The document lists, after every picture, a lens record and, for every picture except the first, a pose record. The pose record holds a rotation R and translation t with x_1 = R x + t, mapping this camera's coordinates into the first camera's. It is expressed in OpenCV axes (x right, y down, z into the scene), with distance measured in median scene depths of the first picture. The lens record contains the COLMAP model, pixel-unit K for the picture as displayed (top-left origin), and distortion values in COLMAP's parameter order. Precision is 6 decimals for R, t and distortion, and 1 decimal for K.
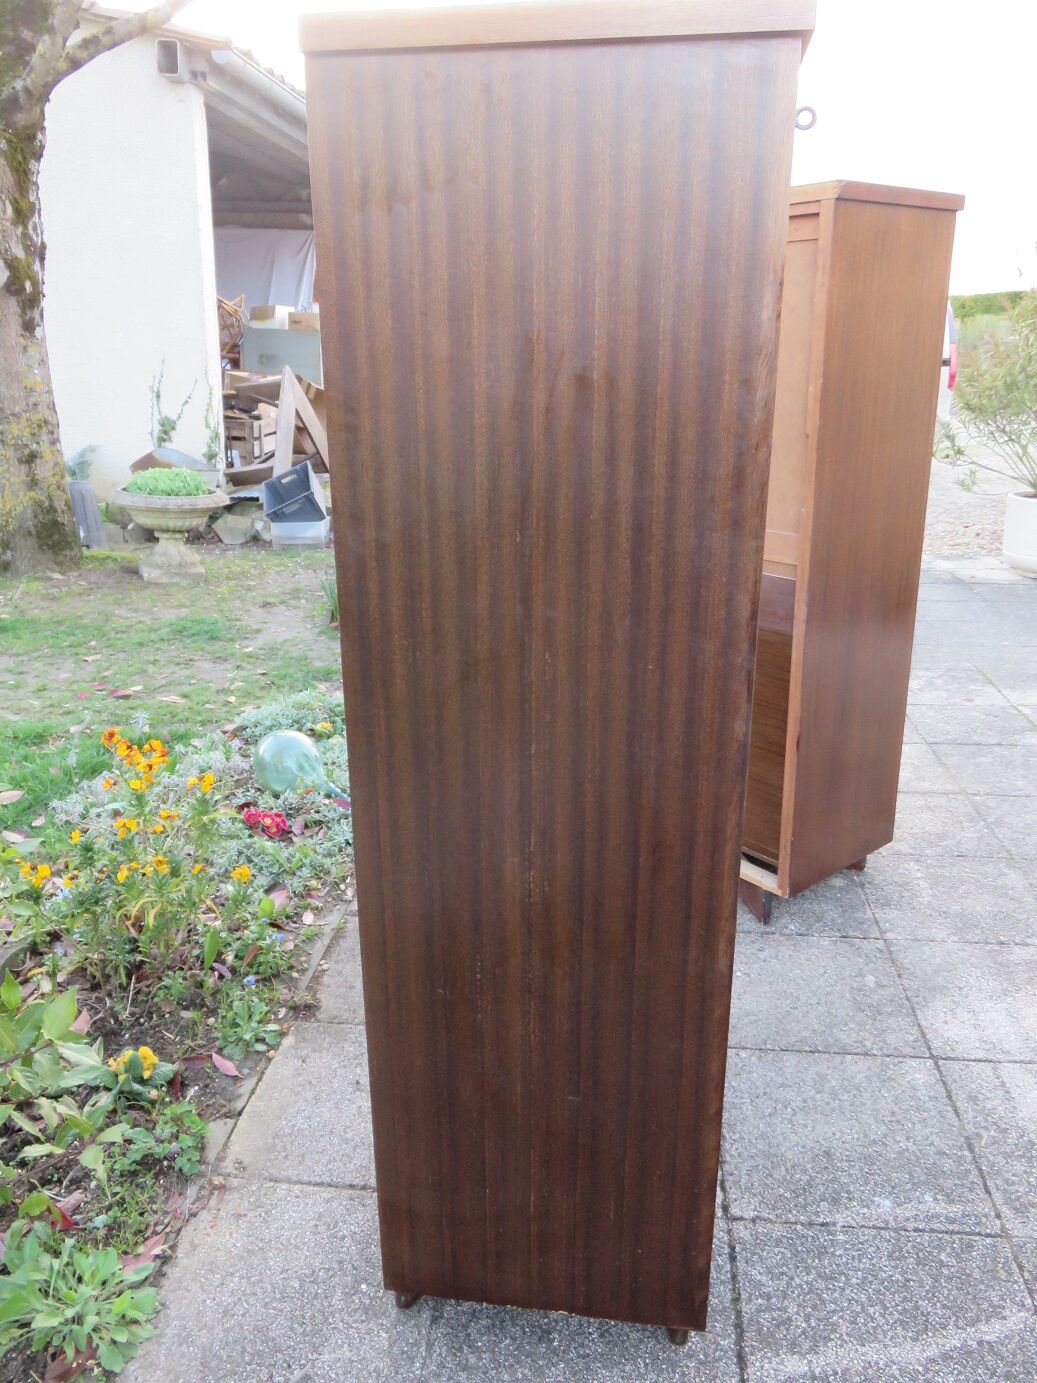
lens RADIAL K [[1037.3, 0, 516.8], [0, 1037.3, 704.7], [0, 0, 1]] dist [-0.011859, 0.008260]
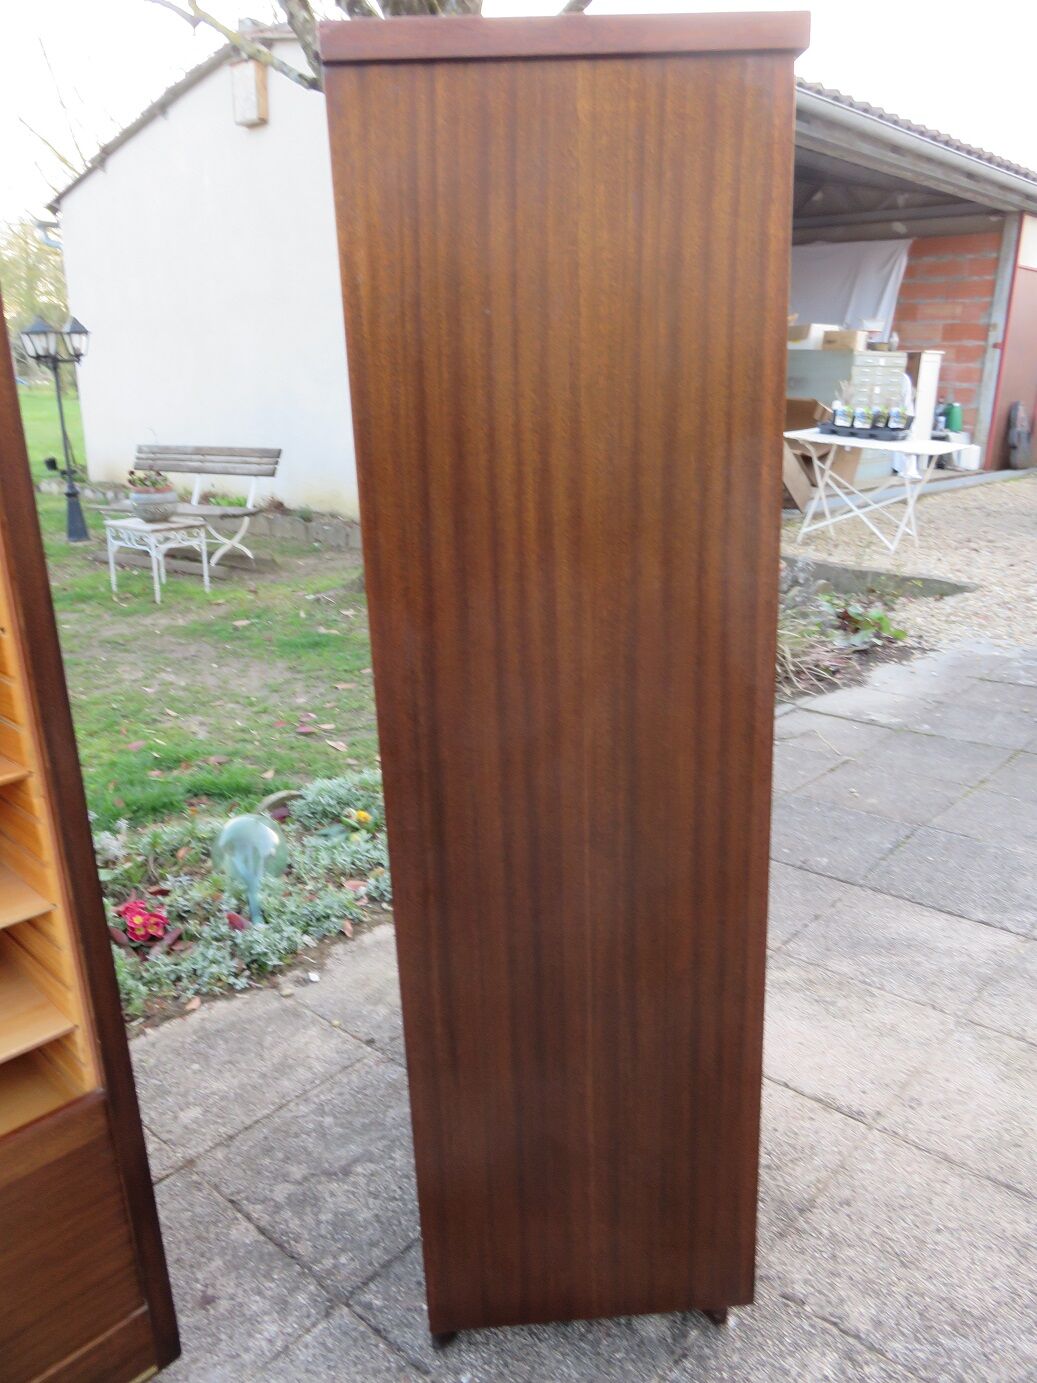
lens RADIAL K [[1037.3, 0, 523.3], [0, 1037.3, 693.9], [0, 0, 1]] dist [-0.011859, 0.008260]
pose [[0.805098, 0.157664, -0.571804, 0.937780], [-0.173938, 0.984399, 0.026524, -0.295530], [0.567065, 0.078104, 0.819961, 0.883966]]
